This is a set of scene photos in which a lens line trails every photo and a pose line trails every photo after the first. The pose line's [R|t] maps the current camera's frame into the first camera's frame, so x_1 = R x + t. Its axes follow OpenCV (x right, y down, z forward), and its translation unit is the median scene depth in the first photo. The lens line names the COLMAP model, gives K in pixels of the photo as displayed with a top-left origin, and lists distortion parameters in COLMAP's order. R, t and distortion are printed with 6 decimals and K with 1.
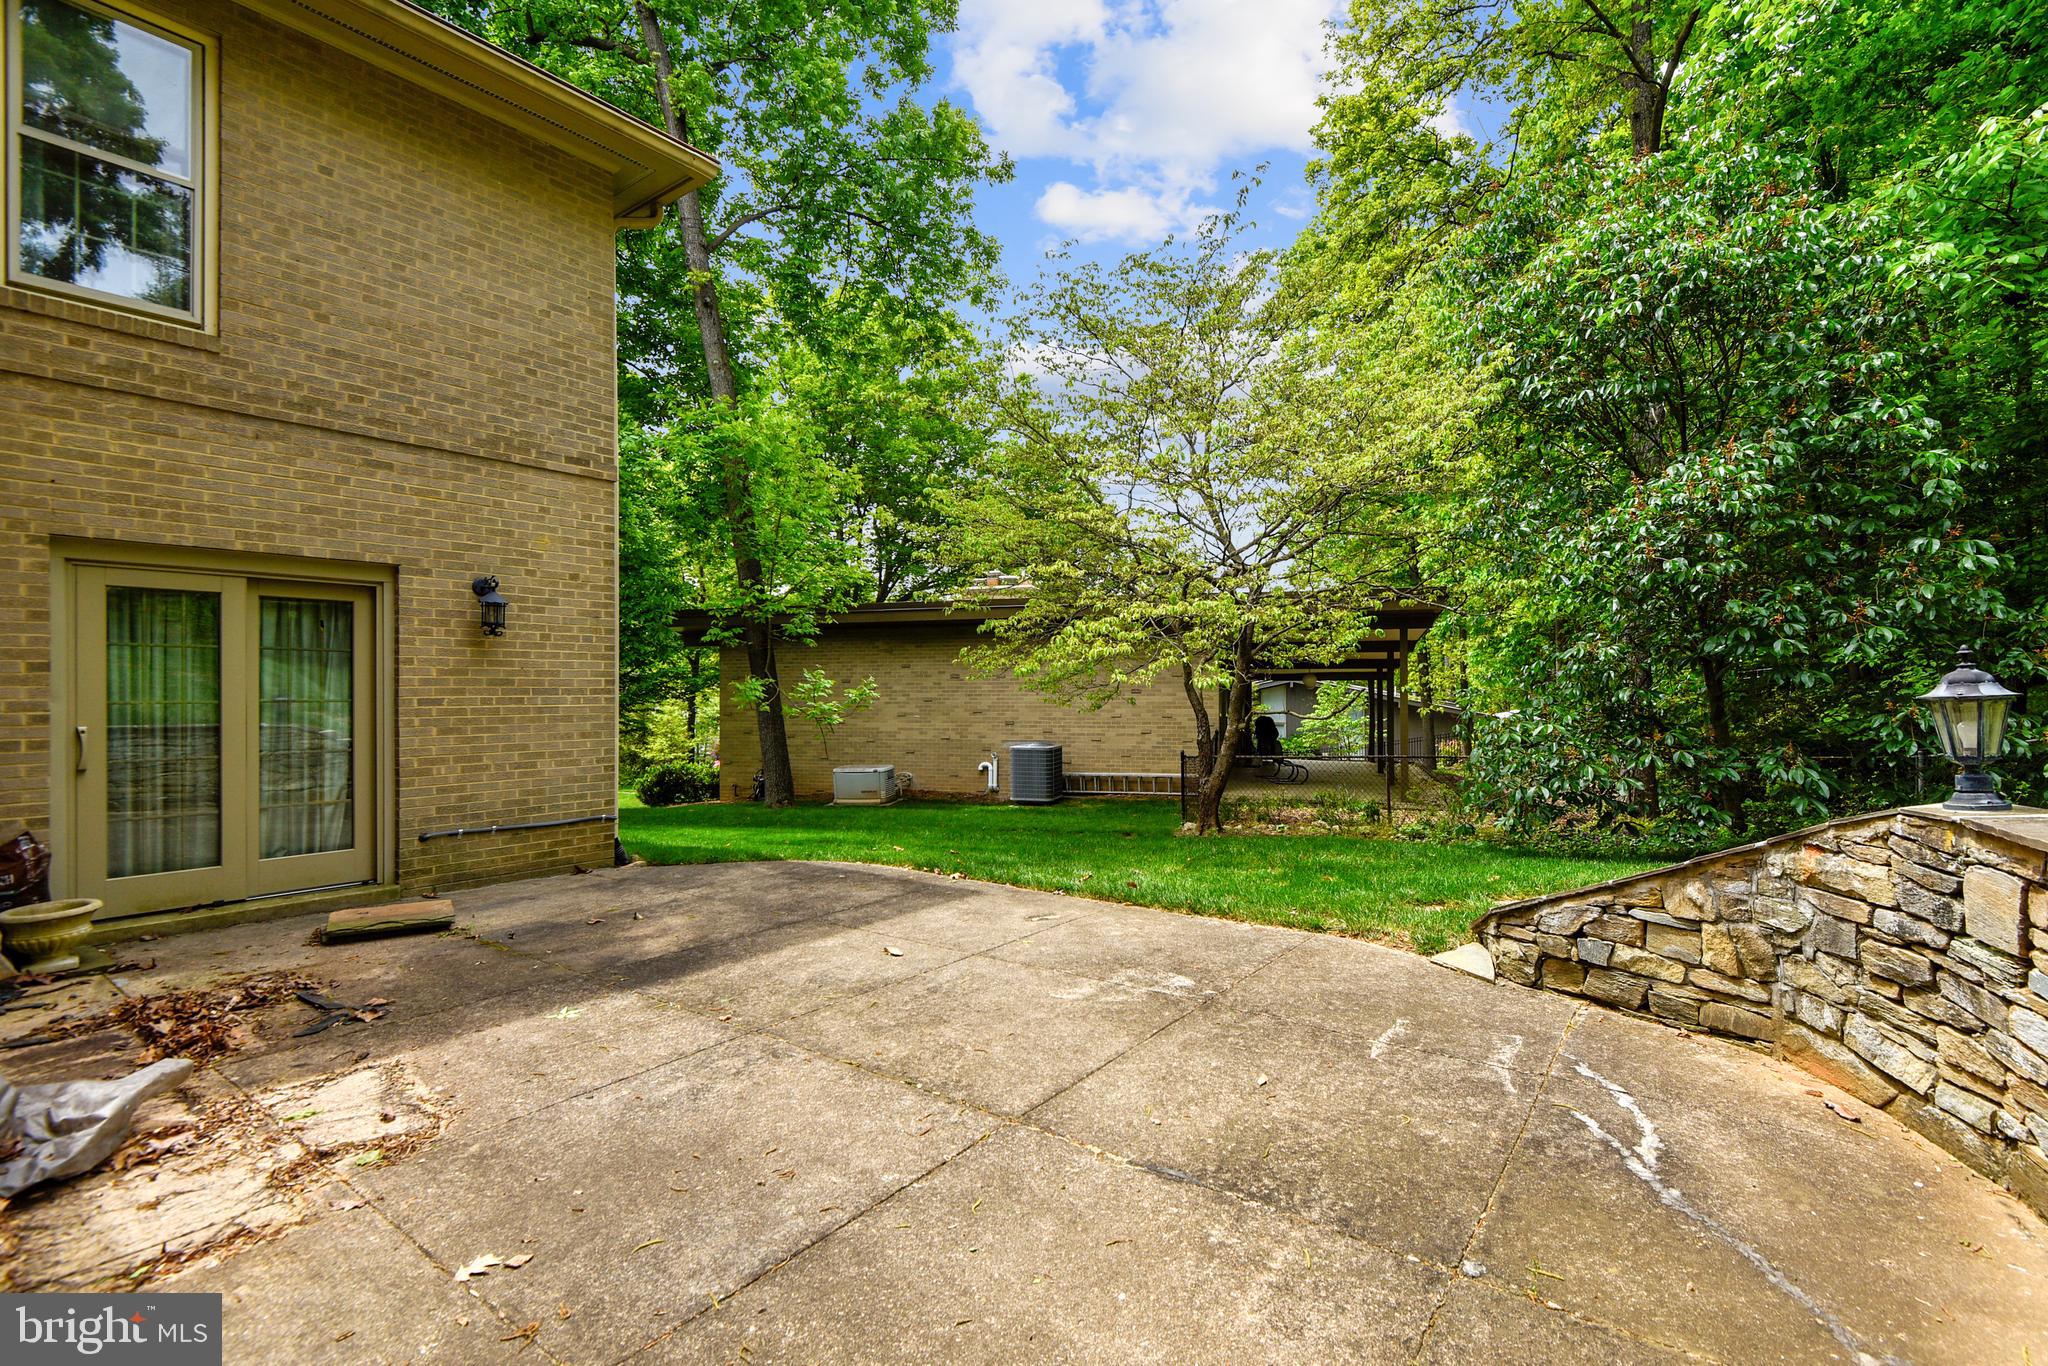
lens RADIAL K [[918.1, 0, 1039.4], [0, 918.1, 677.4], [0, 0, 1]] dist [0.048959, -0.034928]
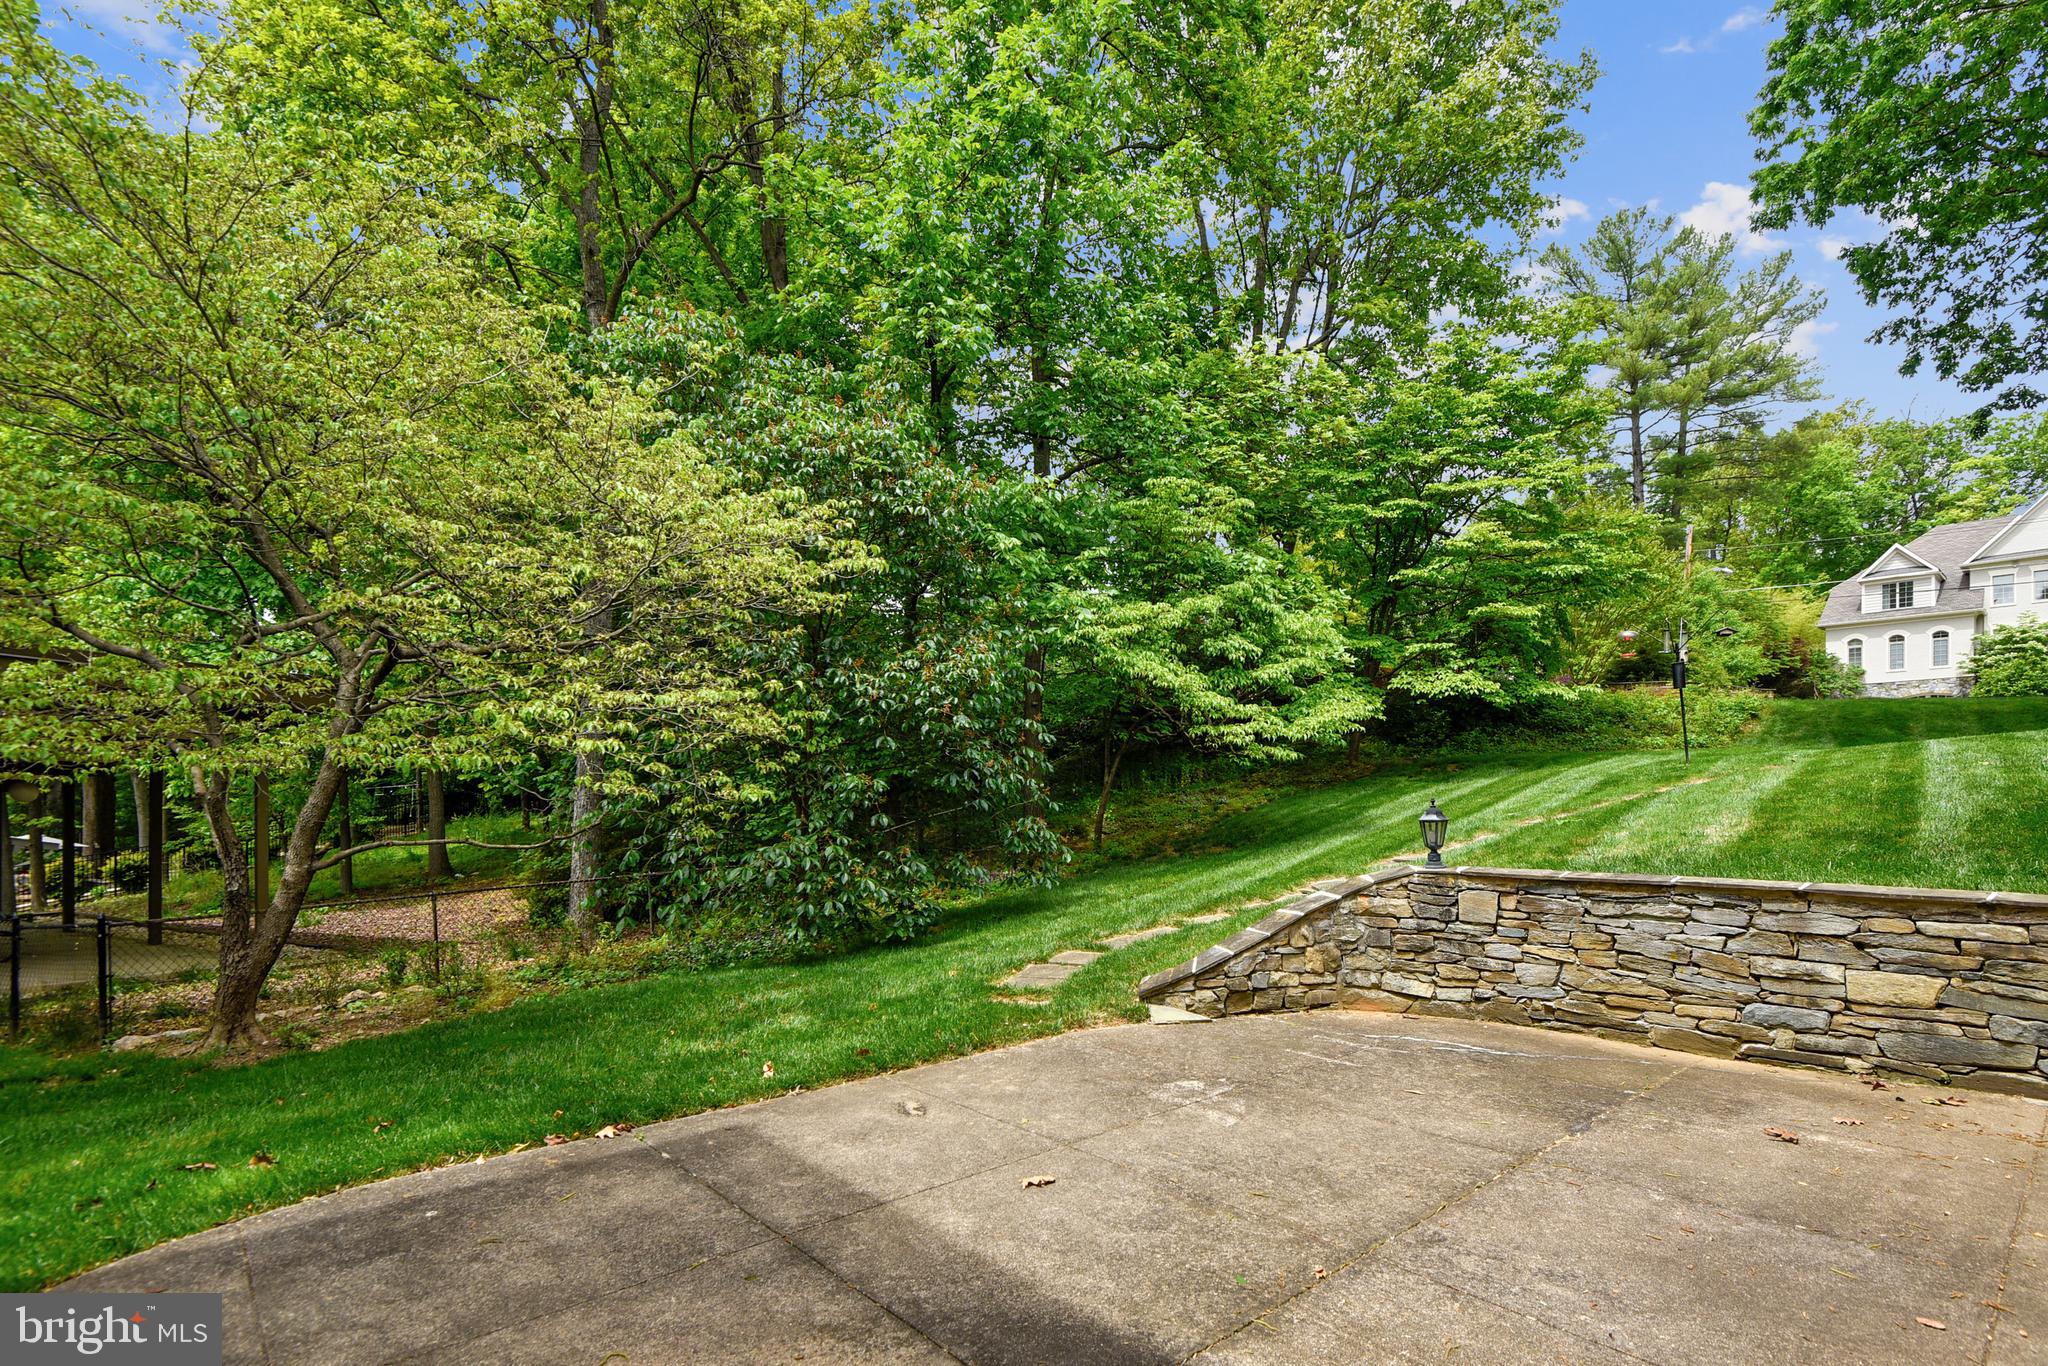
lens RADIAL K [[918.1, 0, 1039.4], [0, 918.1, 677.4], [0, 0, 1]] dist [0.048959, -0.034928]
pose [[0.215646, 0.144370, 0.965740, -1.211903], [-0.019175, 0.989445, -0.143632, 0.007467], [-0.976283, 0.012456, 0.216138, 1.083801]]
